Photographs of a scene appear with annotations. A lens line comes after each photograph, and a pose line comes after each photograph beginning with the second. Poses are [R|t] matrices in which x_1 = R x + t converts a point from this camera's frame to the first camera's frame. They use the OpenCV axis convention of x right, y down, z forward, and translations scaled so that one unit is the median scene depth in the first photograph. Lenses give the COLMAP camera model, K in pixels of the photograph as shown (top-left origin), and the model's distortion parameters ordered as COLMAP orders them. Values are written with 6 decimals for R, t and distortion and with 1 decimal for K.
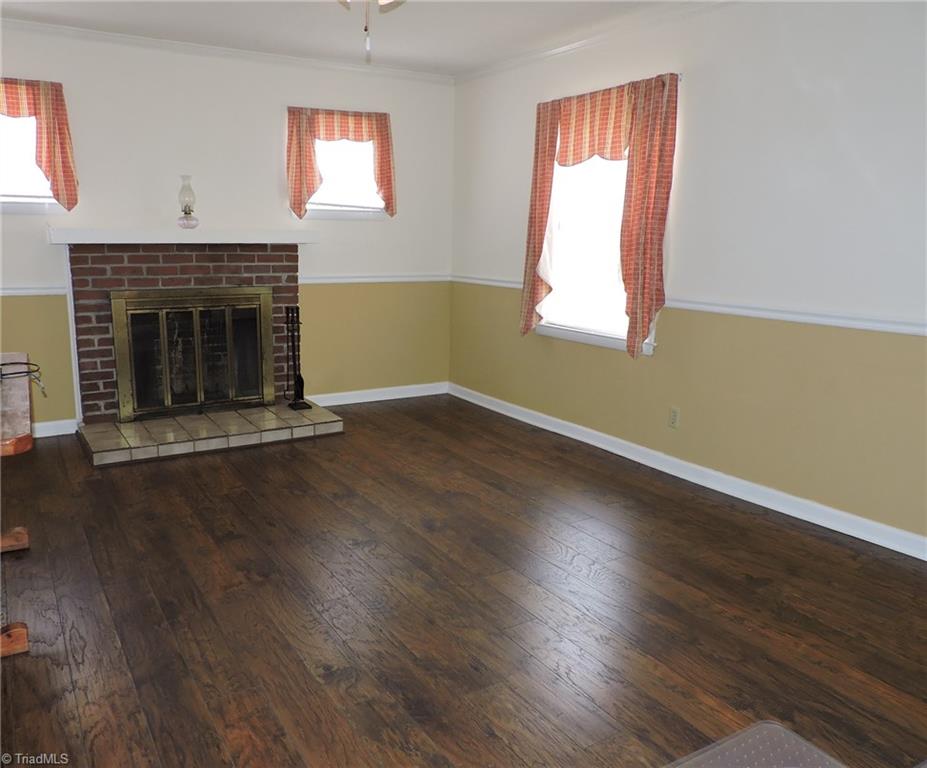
lens RADIAL K [[726.3, 0, 463.5], [0, 726.3, 384.0], [0, 0, 1]] dist [-0.004132, -0.005723]
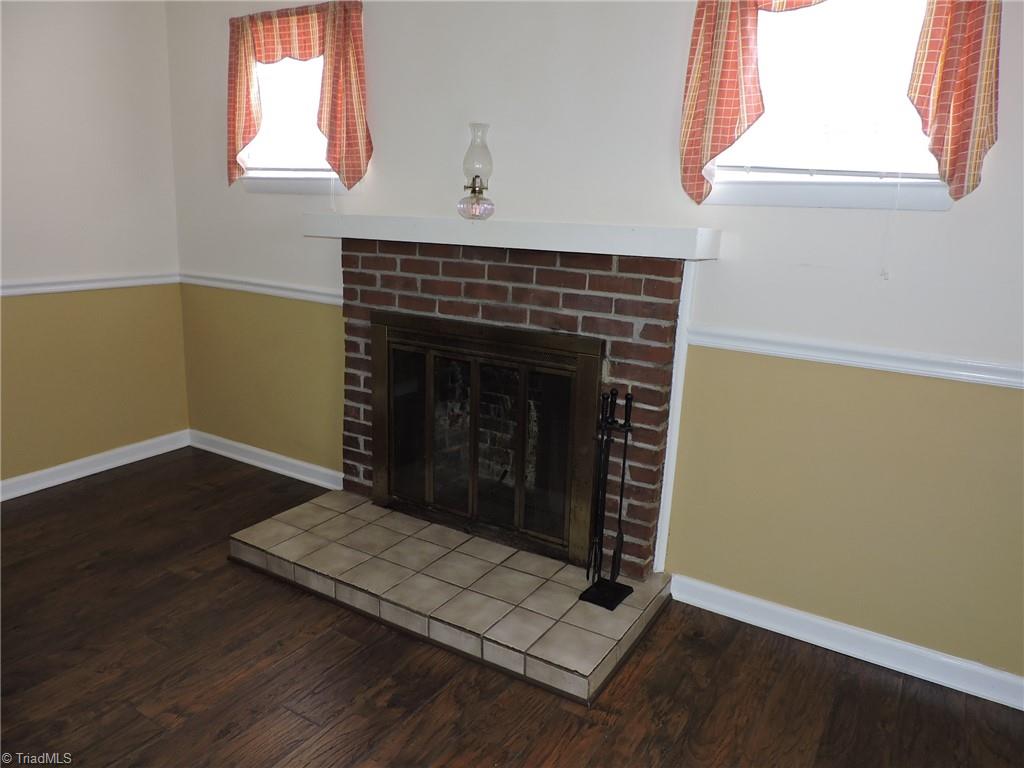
lens RADIAL K [[735.7, 0, 512.0], [0, 735.7, 384.0], [0, 0, 1]] dist [-0.012362, 0.001371]
pose [[0.426110, 0.204905, -0.881161, 0.163485], [-0.220261, 0.968200, 0.118632, -0.163787], [0.877448, 0.143535, 0.457692, 0.781753]]
